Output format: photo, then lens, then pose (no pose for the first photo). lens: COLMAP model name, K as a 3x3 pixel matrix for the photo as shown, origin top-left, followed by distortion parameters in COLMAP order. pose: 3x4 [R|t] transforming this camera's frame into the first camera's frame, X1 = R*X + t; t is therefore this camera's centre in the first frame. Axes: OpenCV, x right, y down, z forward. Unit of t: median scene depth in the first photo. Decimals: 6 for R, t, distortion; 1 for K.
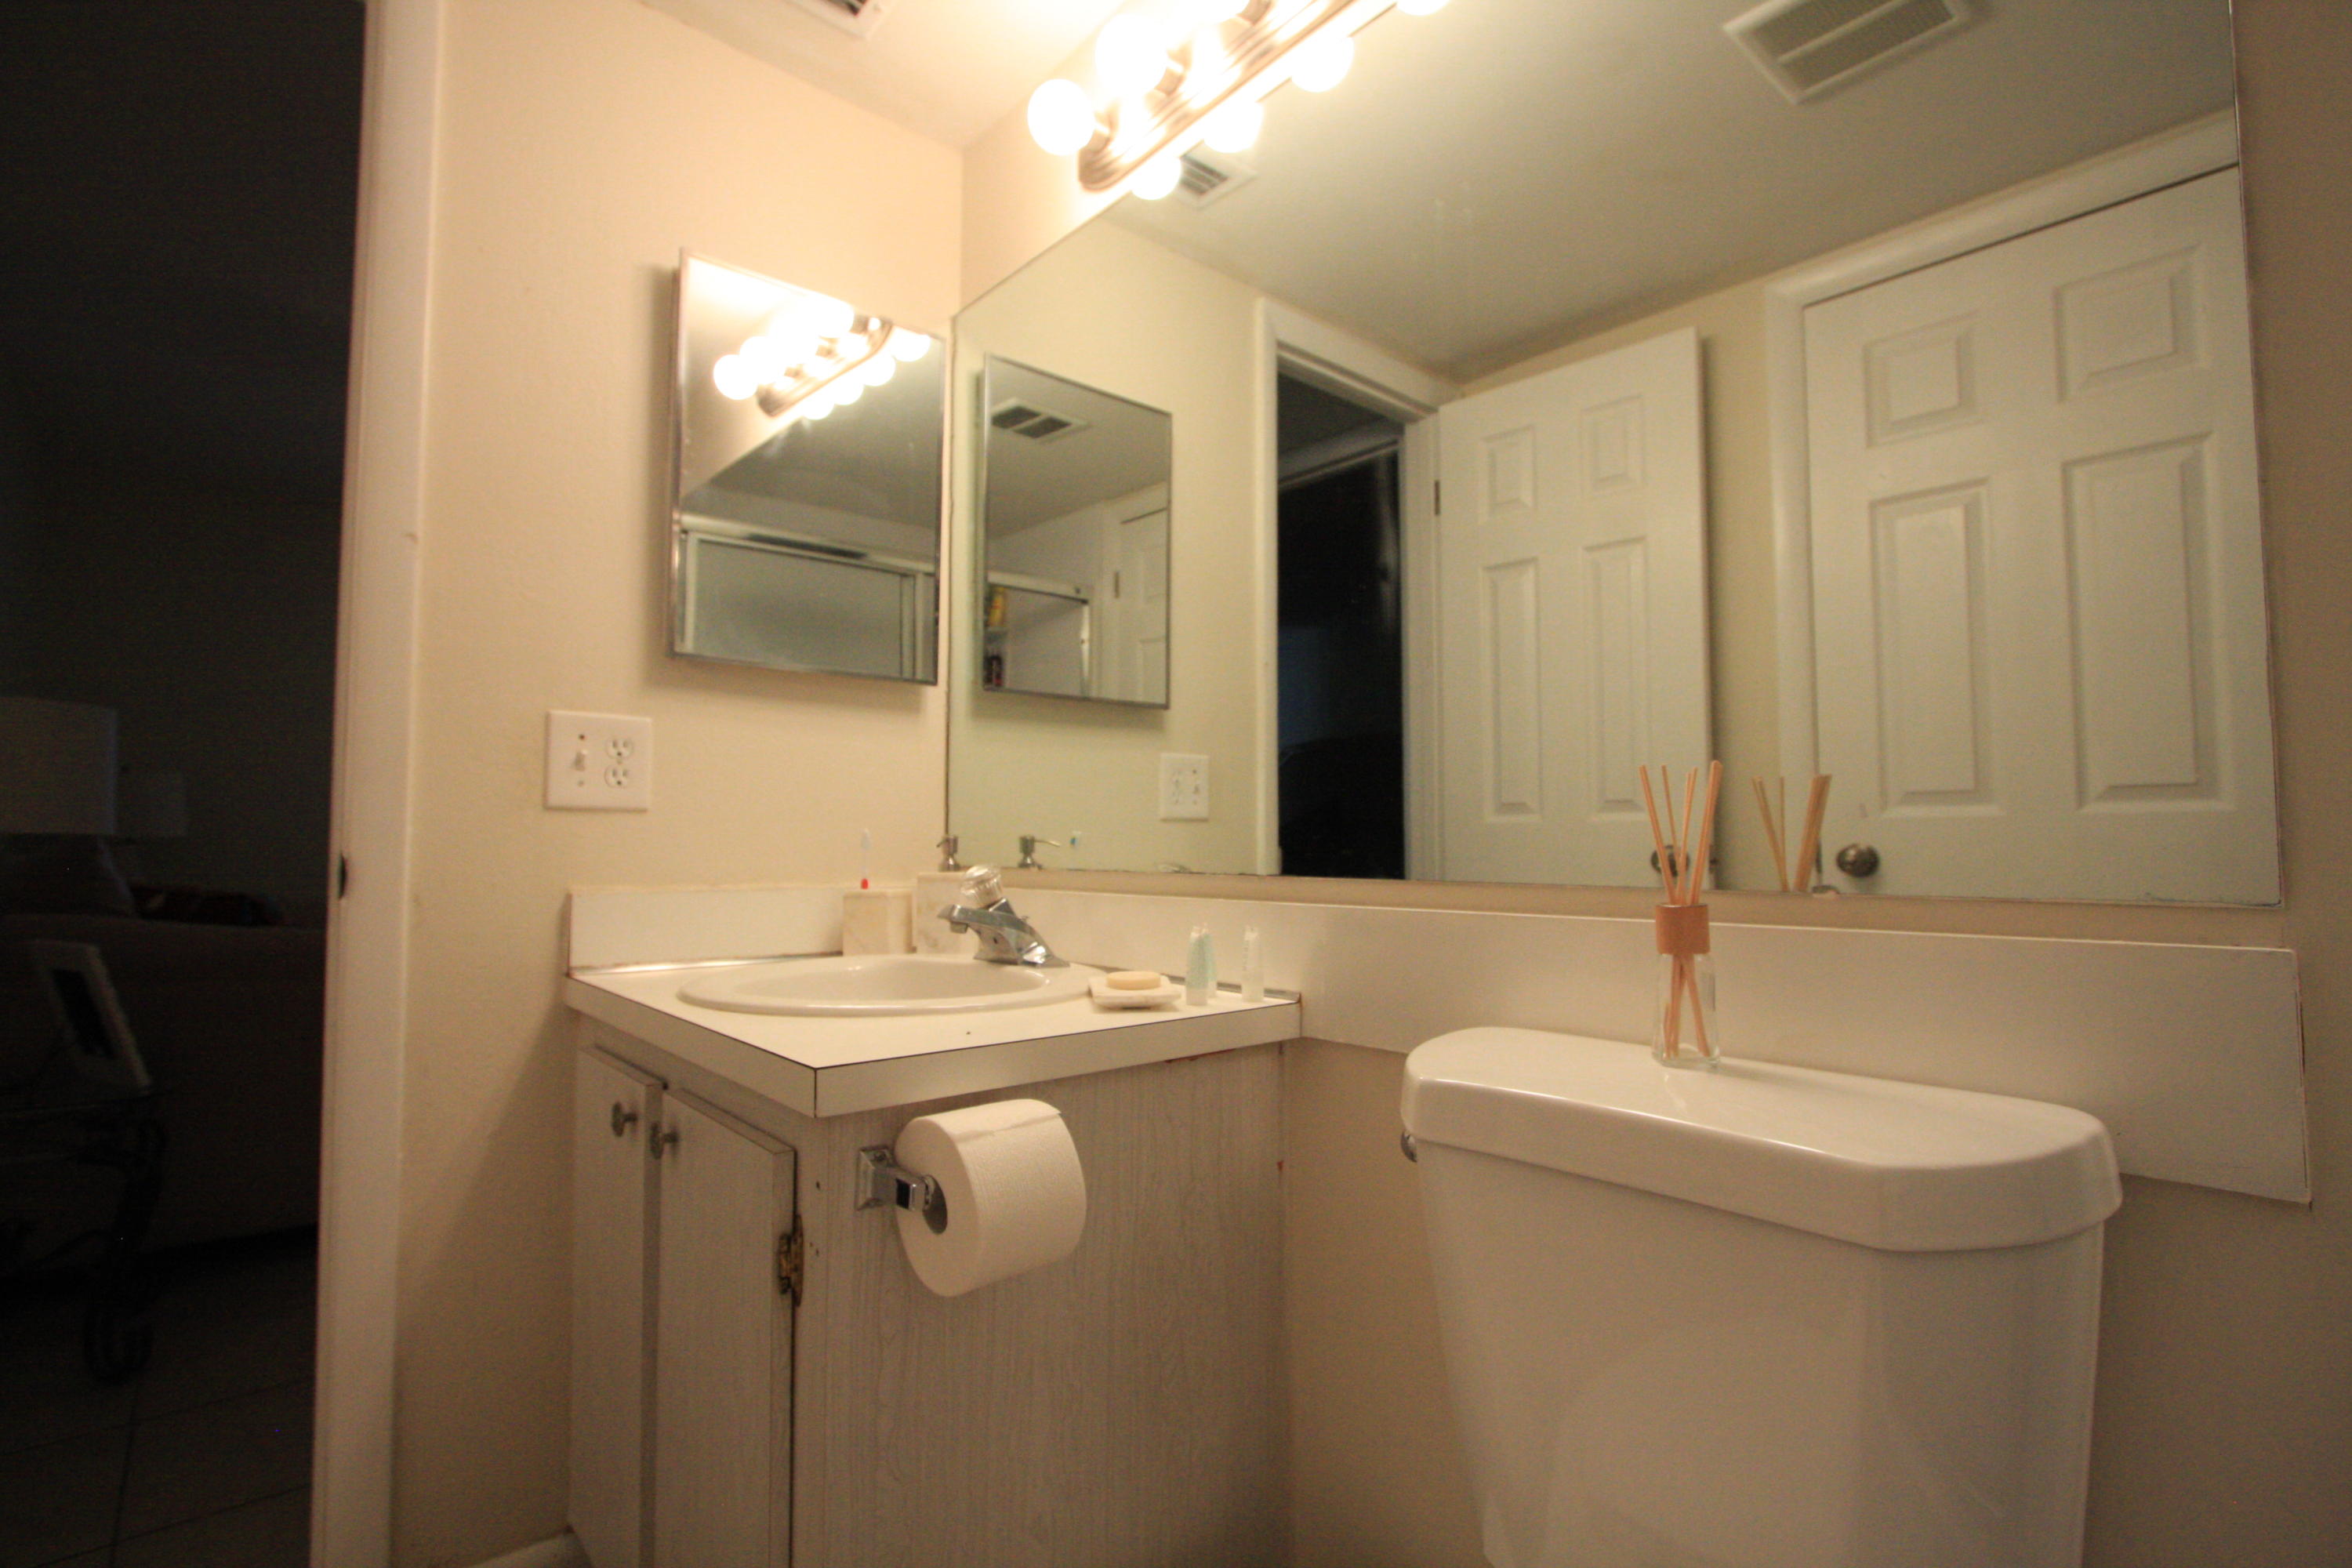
lens RADIAL K [[1088.1, 0, 1161.3], [0, 1088.1, 797.4], [0, 0, 1]] dist [-0.014657, 0.002015]
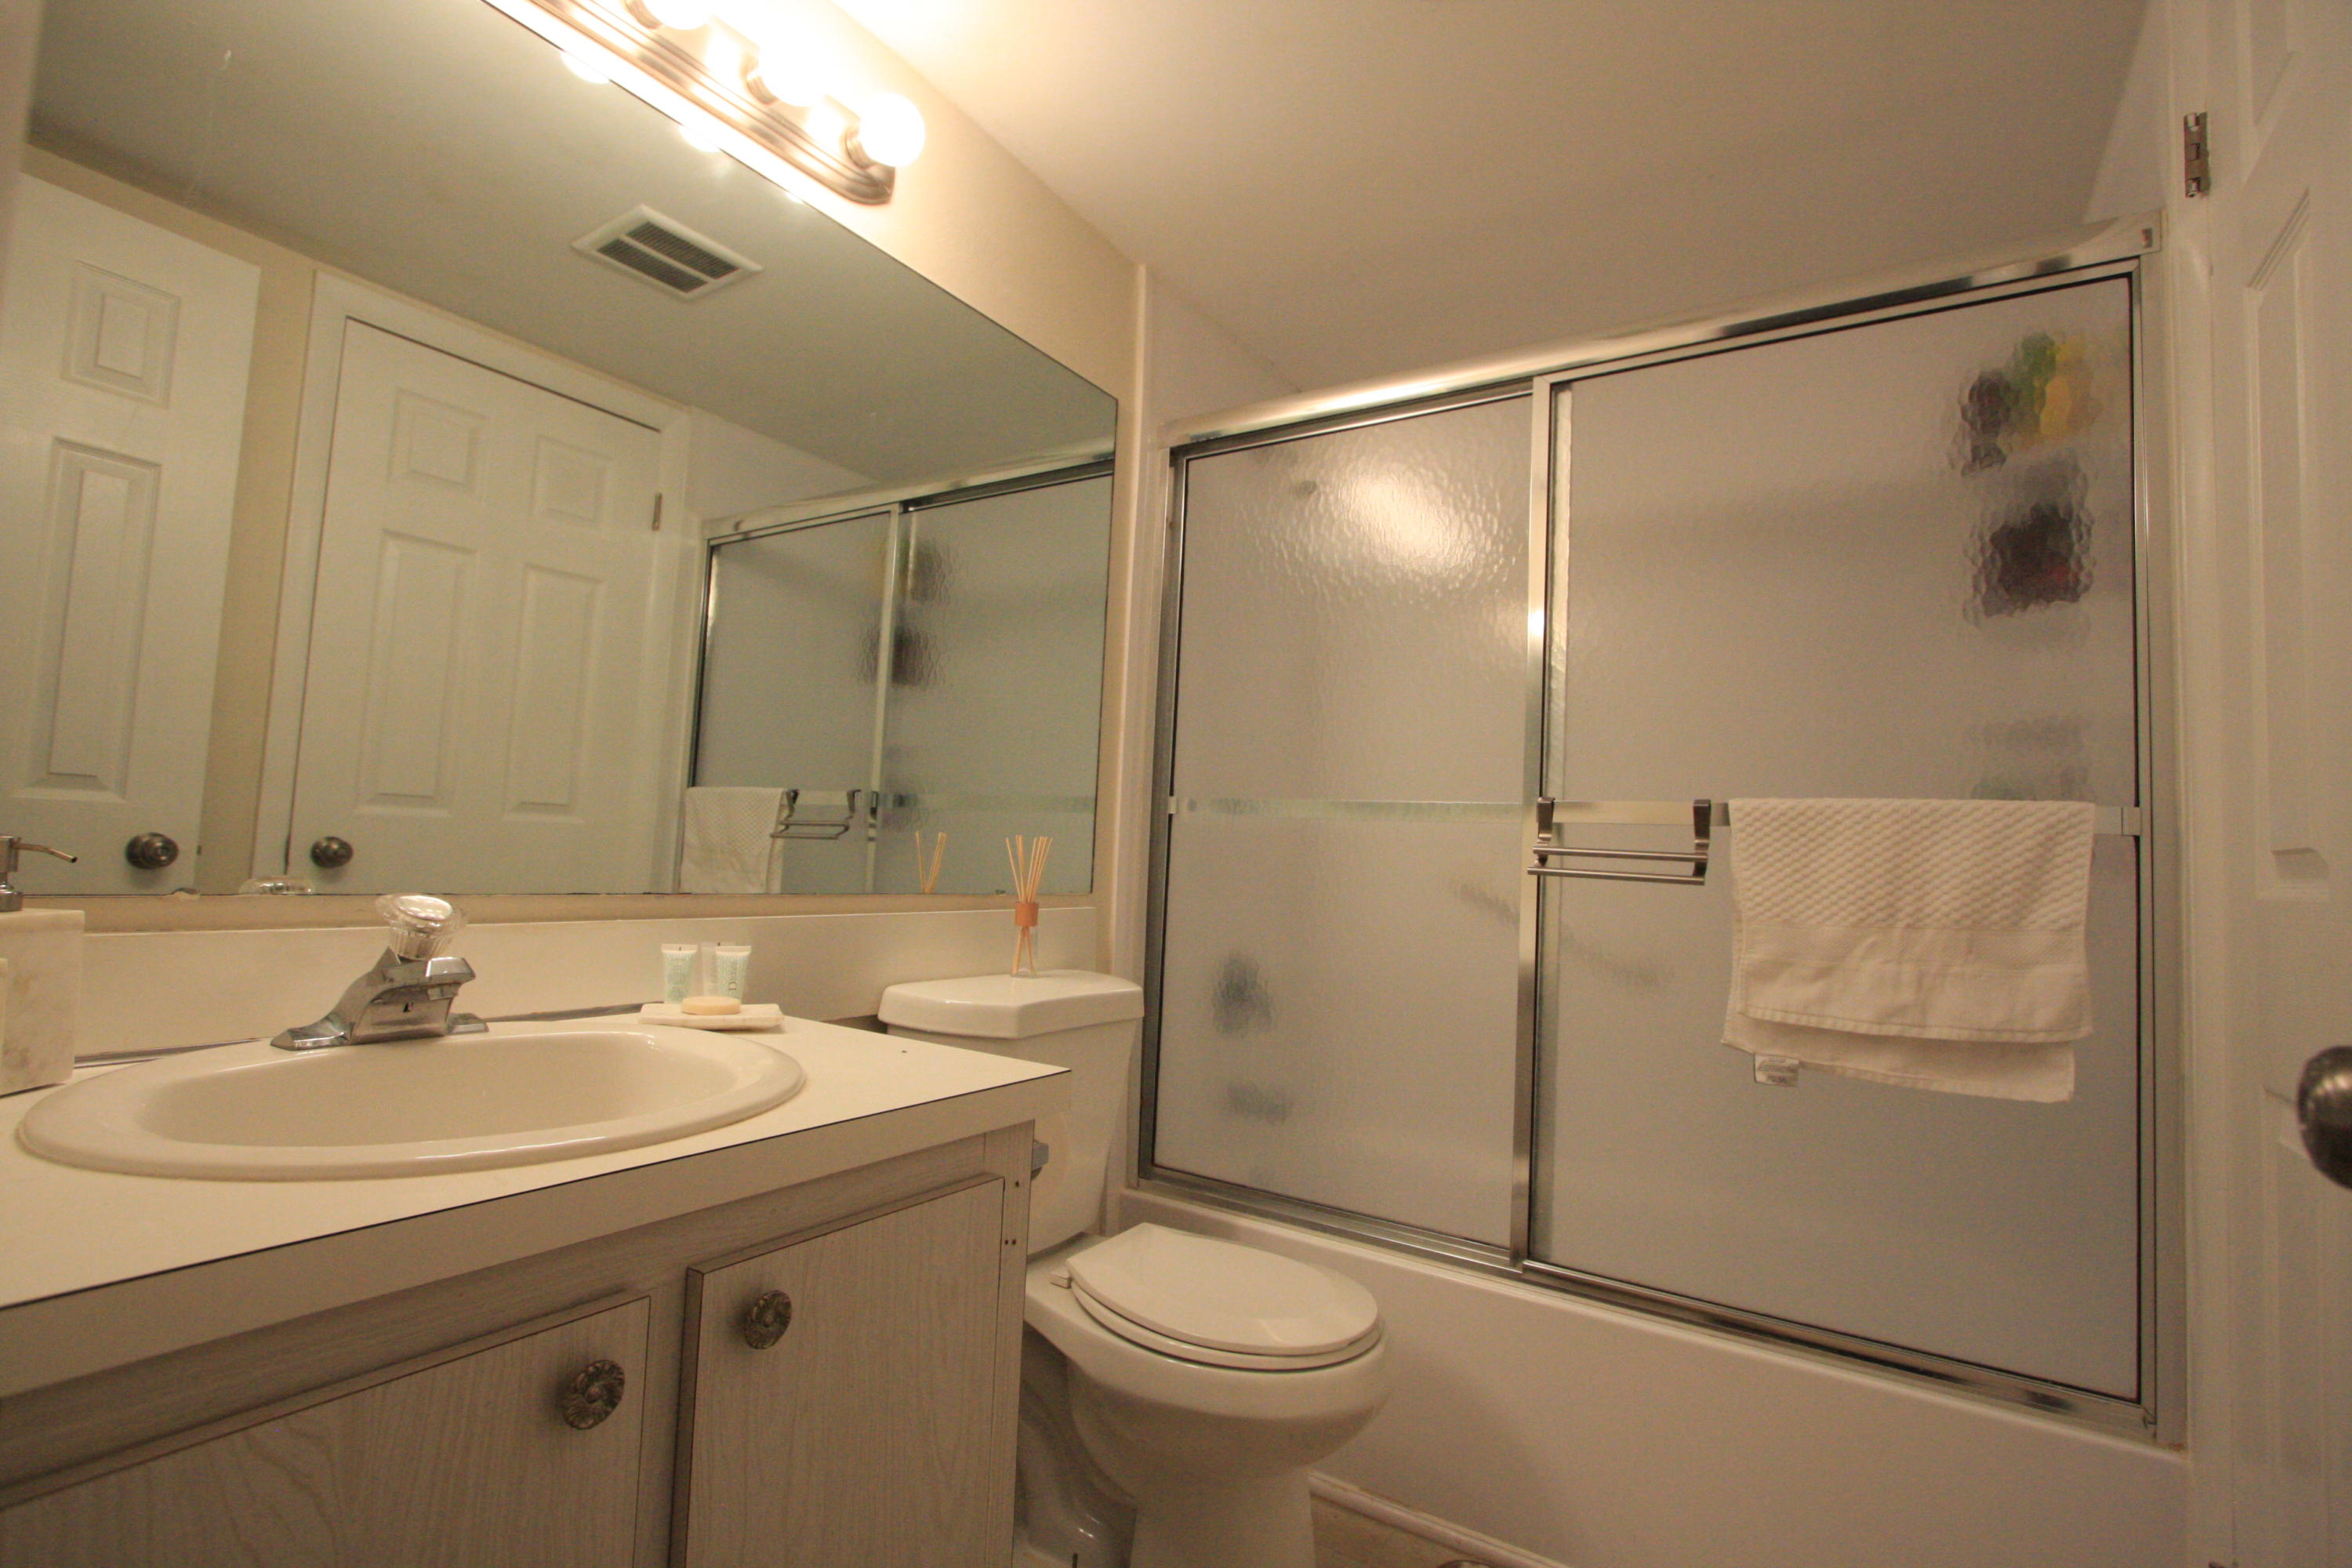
lens RADIAL K [[1088.1, 0, 1171.6], [0, 1088.1, 785.7], [0, 0, 1]] dist [-0.014657, 0.002015]
pose [[-0.269735, 0.053717, 0.961435, -0.855734], [-0.083787, 0.993347, -0.079007, 0.009460], [-0.959282, -0.101867, -0.263440, 0.694334]]
